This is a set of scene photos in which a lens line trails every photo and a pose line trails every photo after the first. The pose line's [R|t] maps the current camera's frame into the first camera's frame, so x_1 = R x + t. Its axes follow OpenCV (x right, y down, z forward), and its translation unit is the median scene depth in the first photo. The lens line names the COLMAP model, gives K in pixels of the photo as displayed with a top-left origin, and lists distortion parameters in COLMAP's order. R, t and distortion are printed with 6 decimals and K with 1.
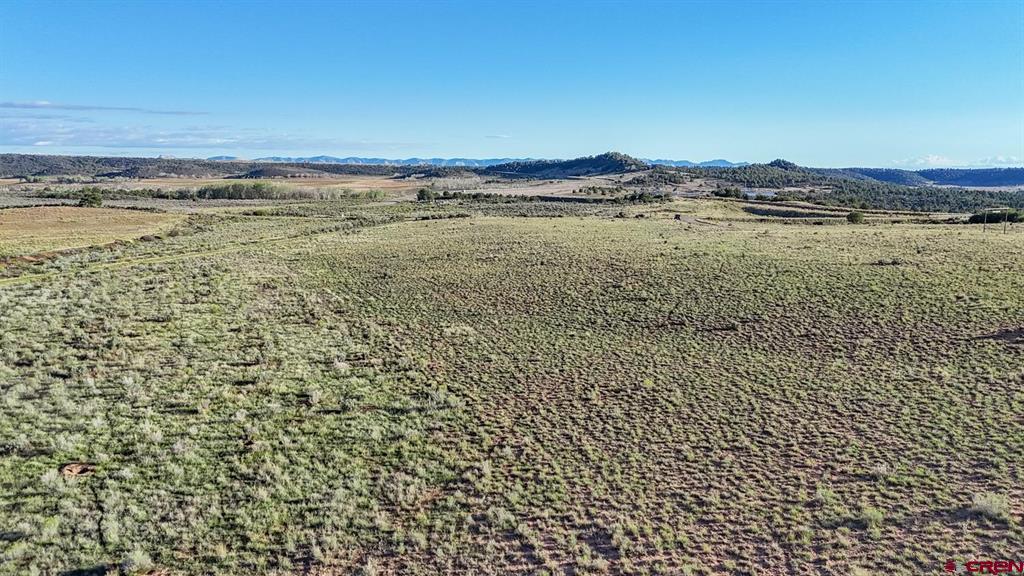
lens RADIAL K [[741.4, 0, 511.0], [0, 741.4, 285.3], [0, 0, 1]] dist [0.078650, -0.071768]
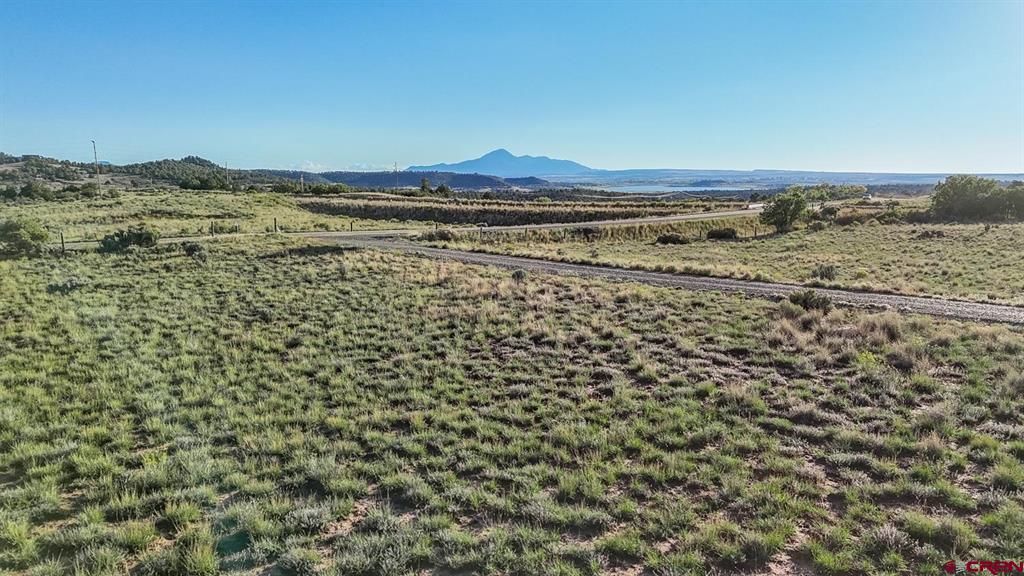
lens RADIAL K [[741.4, 0, 511.5], [0, 741.4, 285.7], [0, 0, 1]] dist [0.078650, -0.071768]
pose [[0.724037, -0.101392, 0.682269, 0.025091], [0.104457, 0.993847, 0.036844, -0.018033], [-0.681806, 0.044591, 0.730172, 0.183863]]
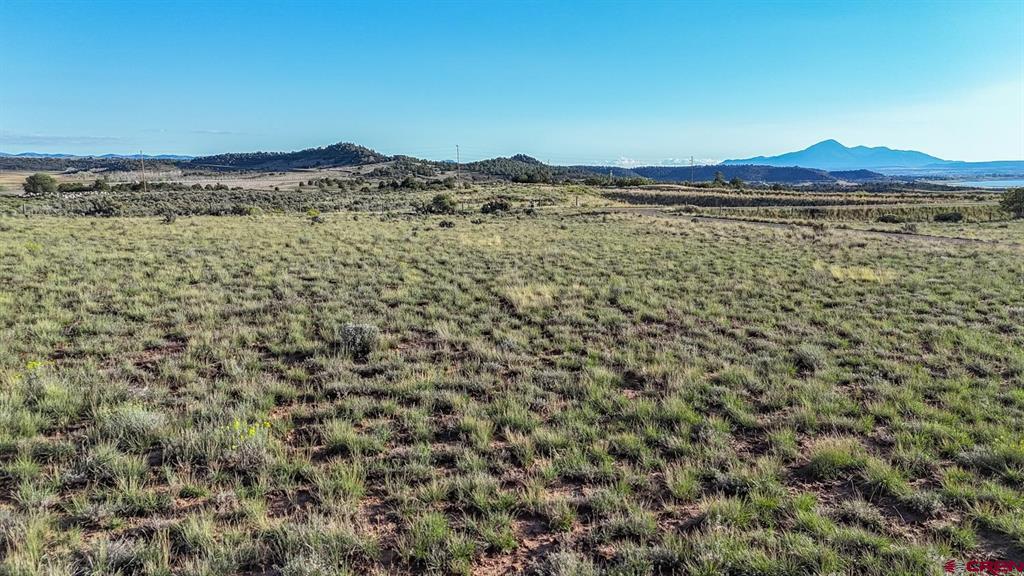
lens RADIAL K [[741.4, 0, 511.3], [0, 741.4, 294.5], [0, 0, 1]] dist [0.078650, -0.071768]
pose [[0.938306, -0.058998, 0.340737, 0.015213], [0.054576, 0.998255, 0.022557, -0.014408], [-0.341473, -0.002570, 0.939888, 0.161432]]
